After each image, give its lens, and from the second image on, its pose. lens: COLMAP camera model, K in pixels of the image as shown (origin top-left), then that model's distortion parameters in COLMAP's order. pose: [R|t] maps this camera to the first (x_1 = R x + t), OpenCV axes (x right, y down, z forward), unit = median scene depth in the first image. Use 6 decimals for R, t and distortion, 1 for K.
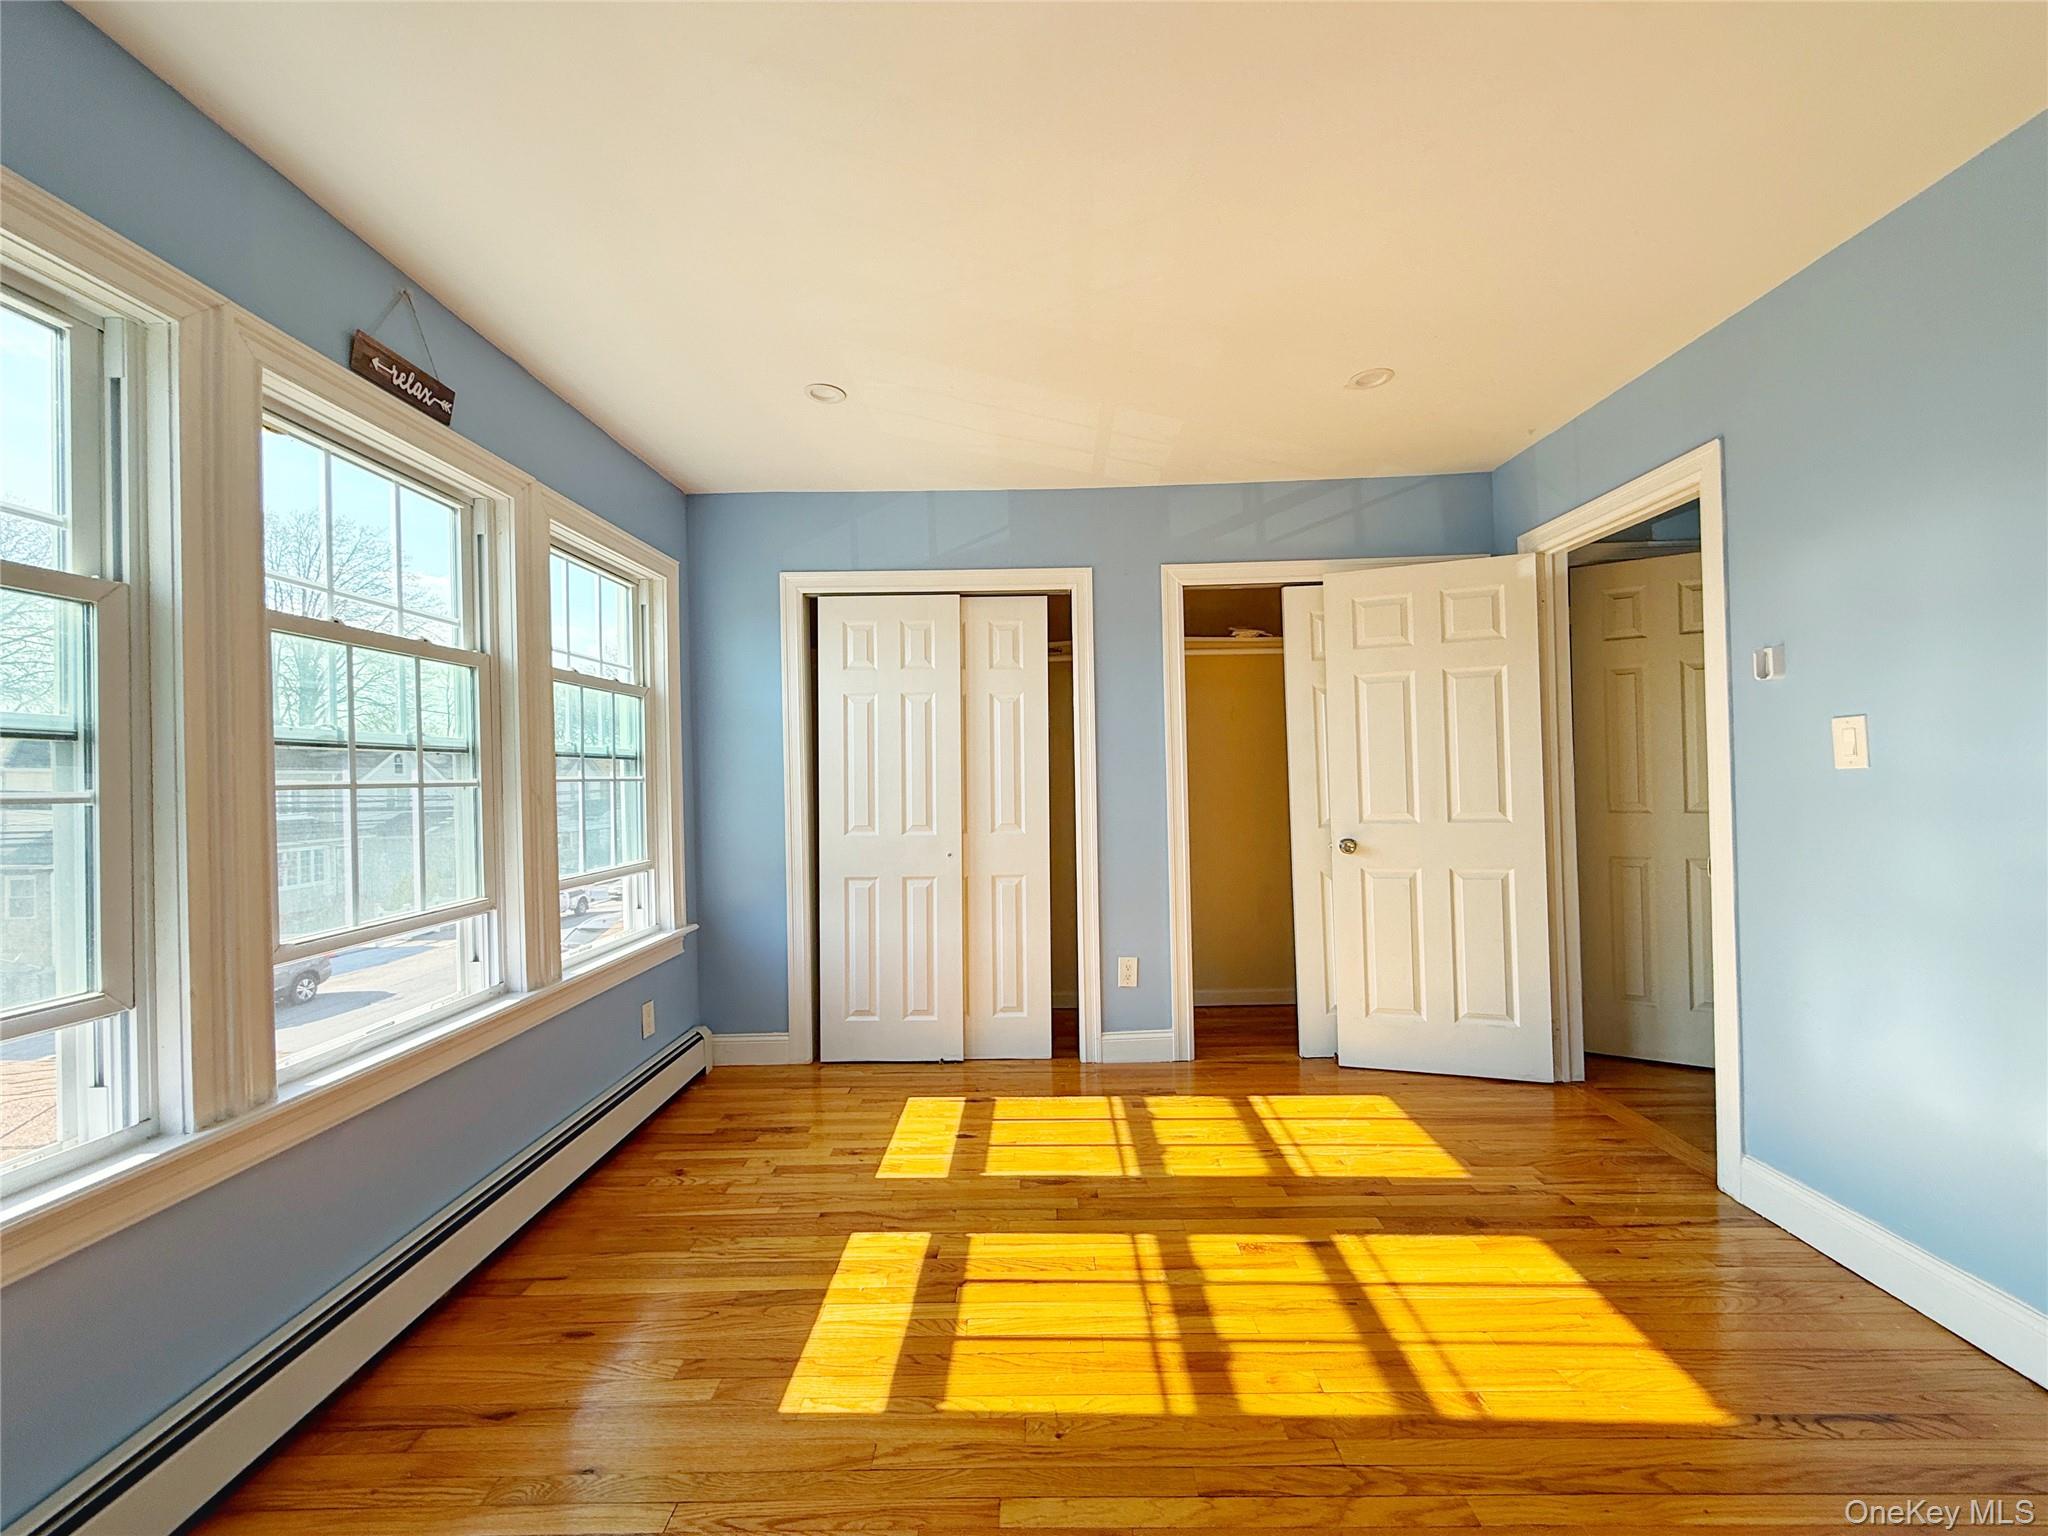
lens RADIAL K [[813.8, 0, 1020.6], [0, 813.8, 769.3], [0, 0, 1]] dist [0.001494, -0.000400]
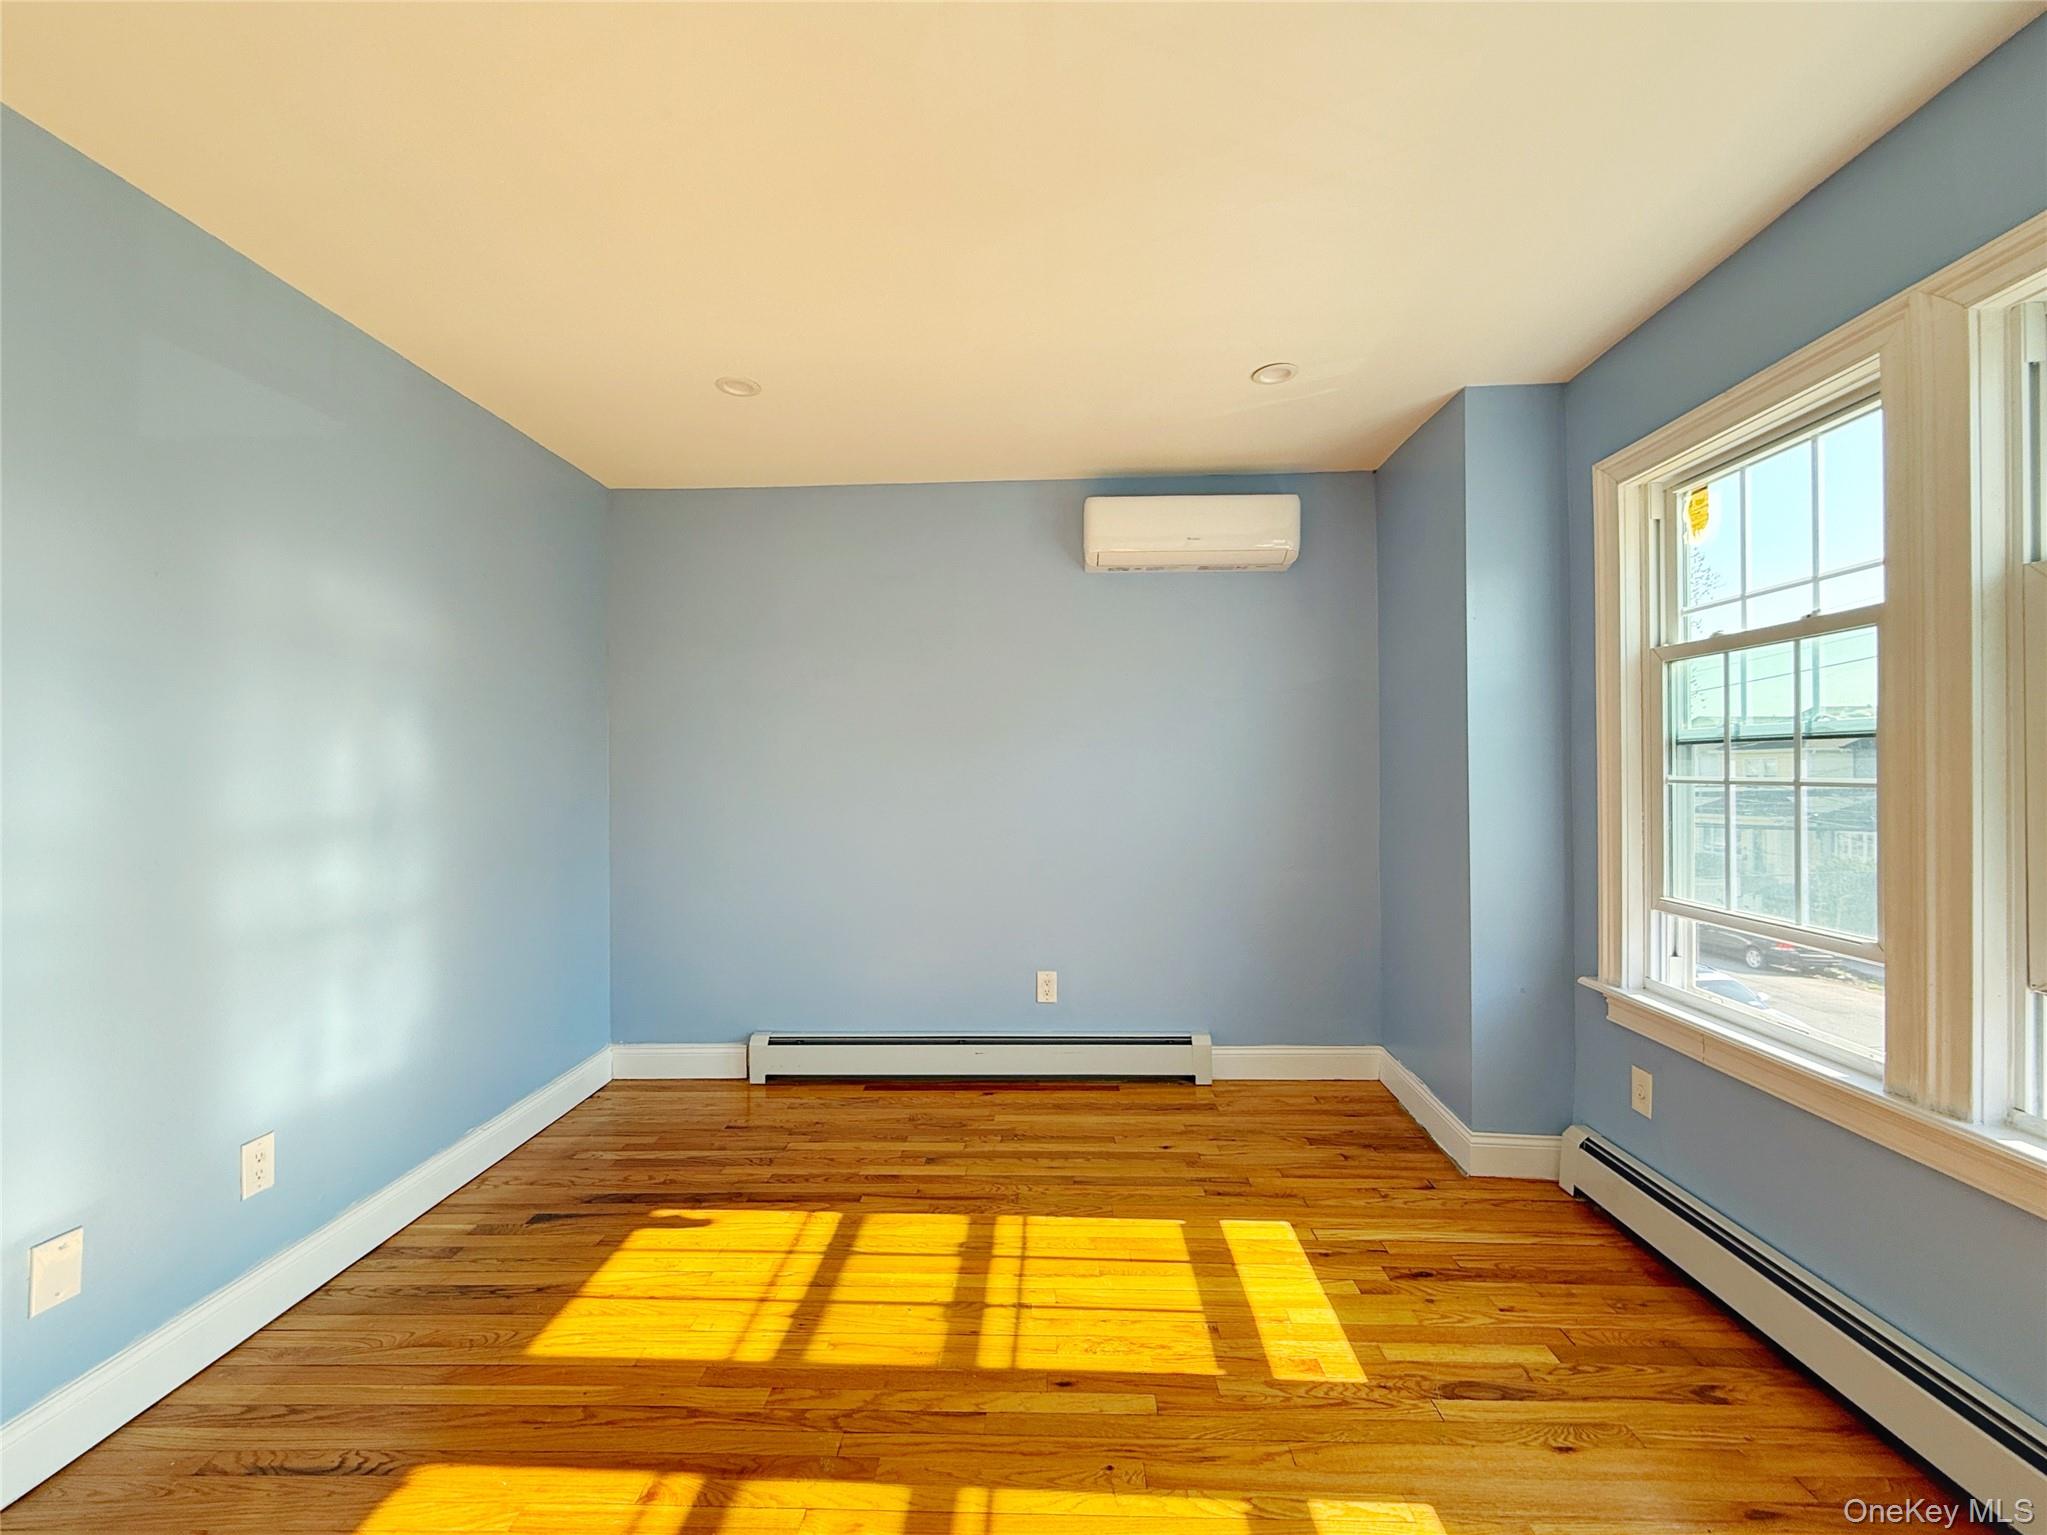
lens RADIAL K [[839.9, 0, 1020.8], [0, 839.9, 780.2], [0, 0, 1]] dist [-0.017107, 0.000067]
pose [[-0.999375, 0.028598, 0.020794, 0.082649], [0.028435, 0.999563, -0.008104, 0.001813], [-0.021016, -0.007507, -0.999751, 1.515701]]
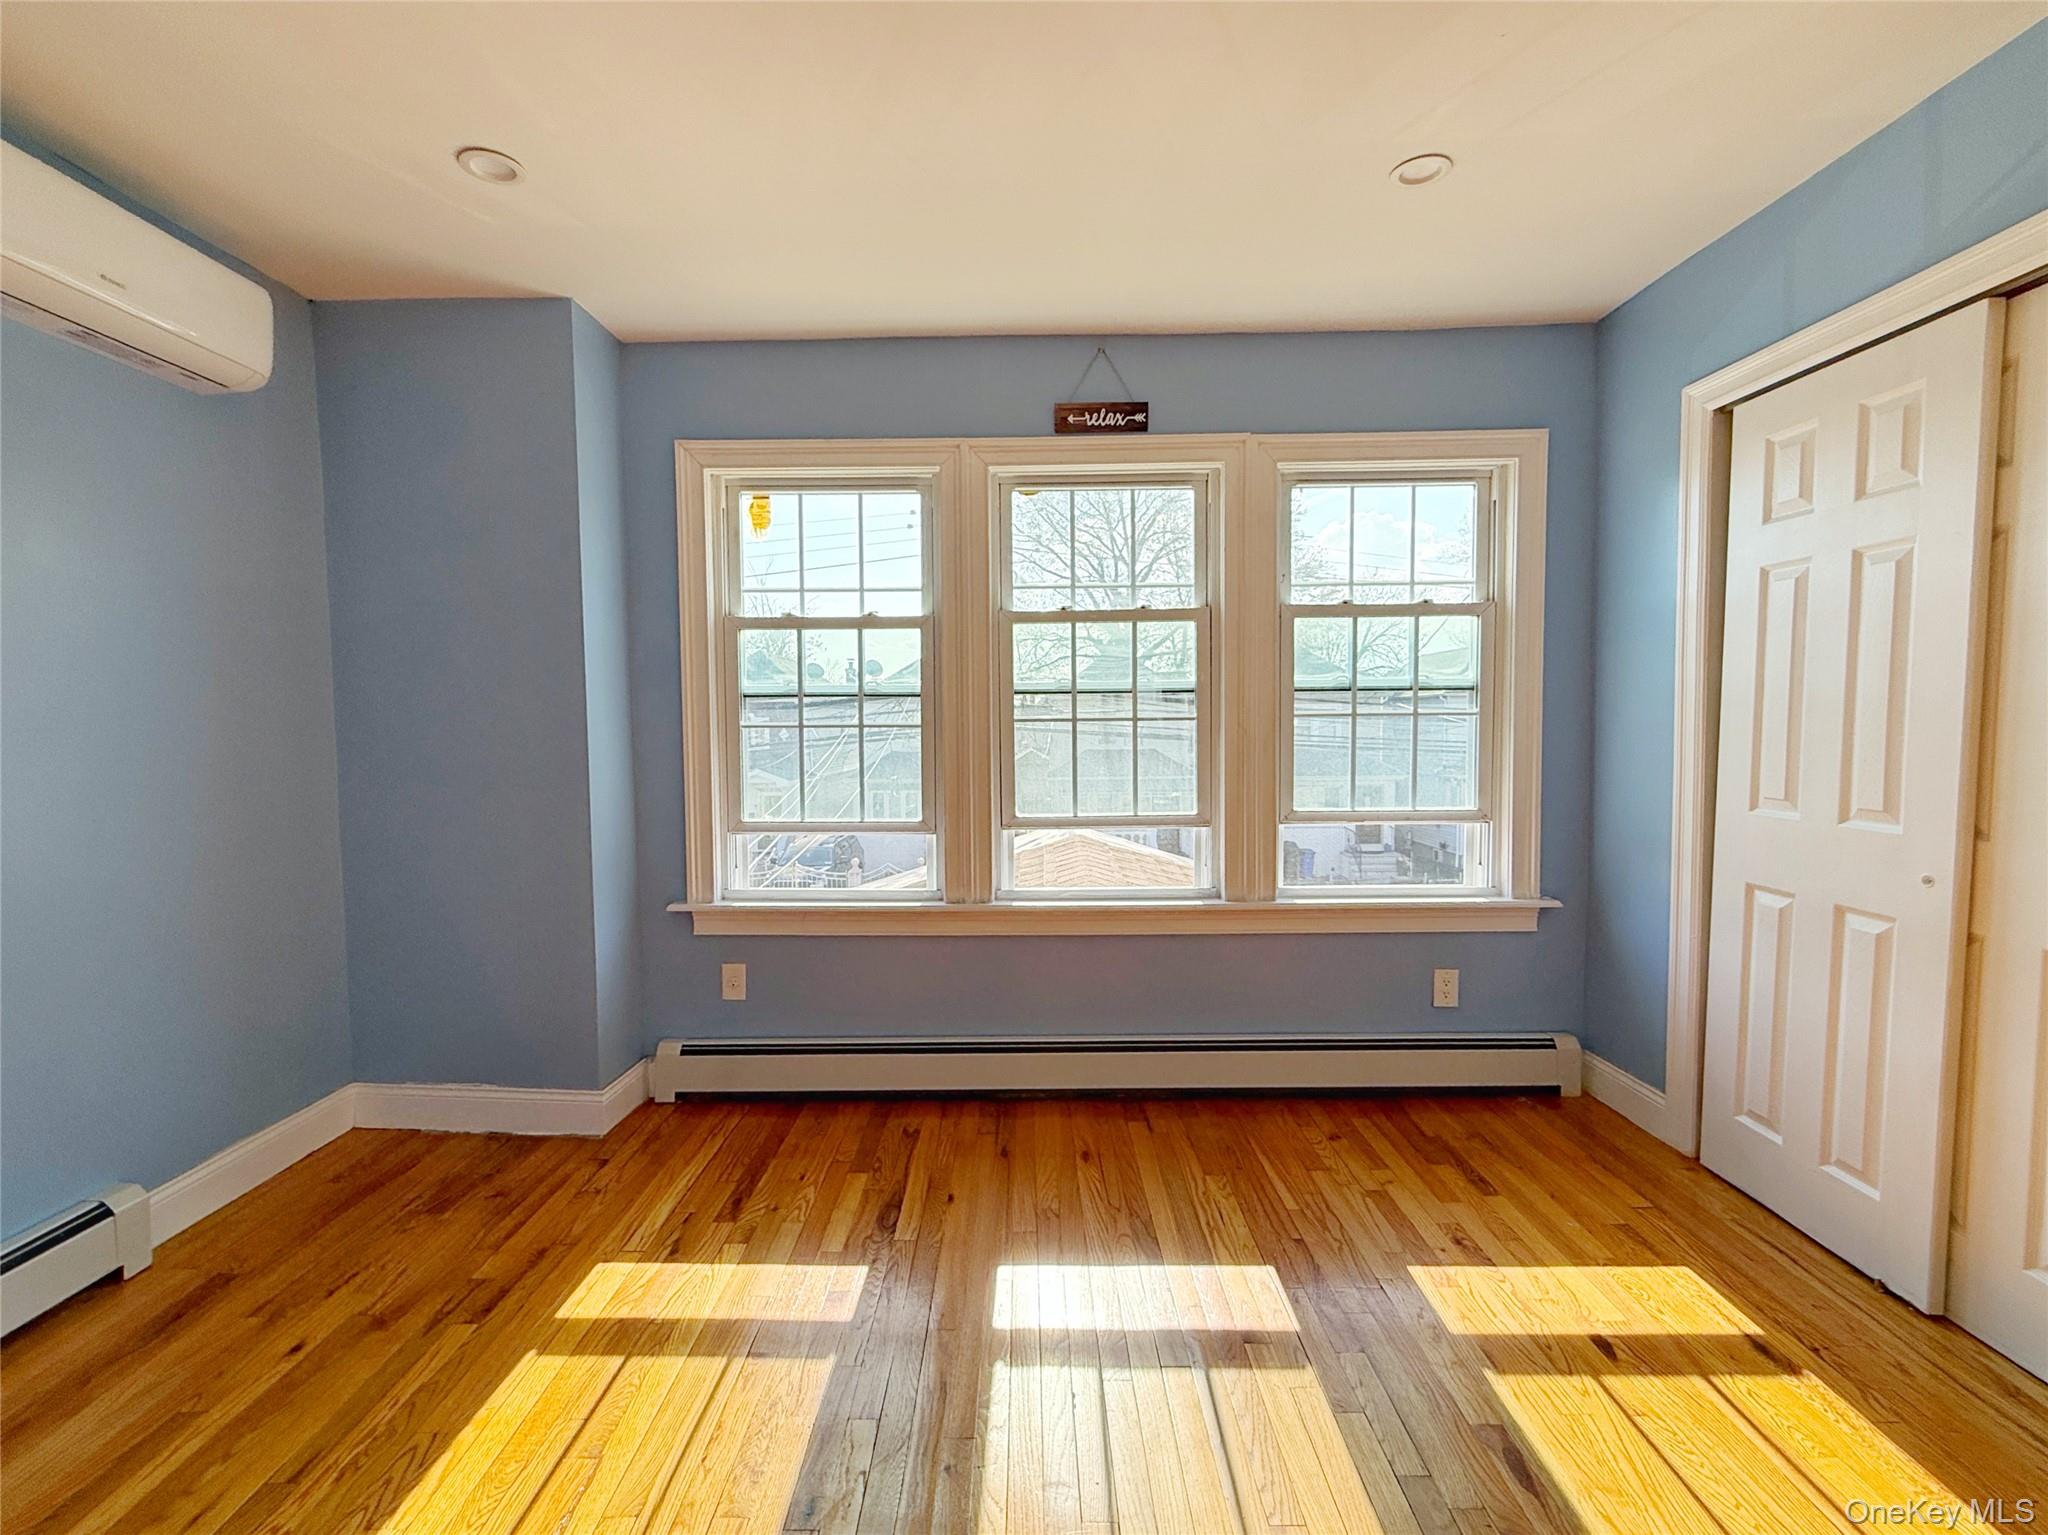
lens RADIAL K [[892.3, 0, 1016.9], [0, 892.3, 767.3], [0, 0, 1]] dist [0.000265, -0.000549]
pose [[0.008903, 0.074193, -0.997204, 0.733458], [0.019058, 0.997050, 0.074352, -0.014682], [0.999779, -0.019667, 0.007463, 0.822807]]
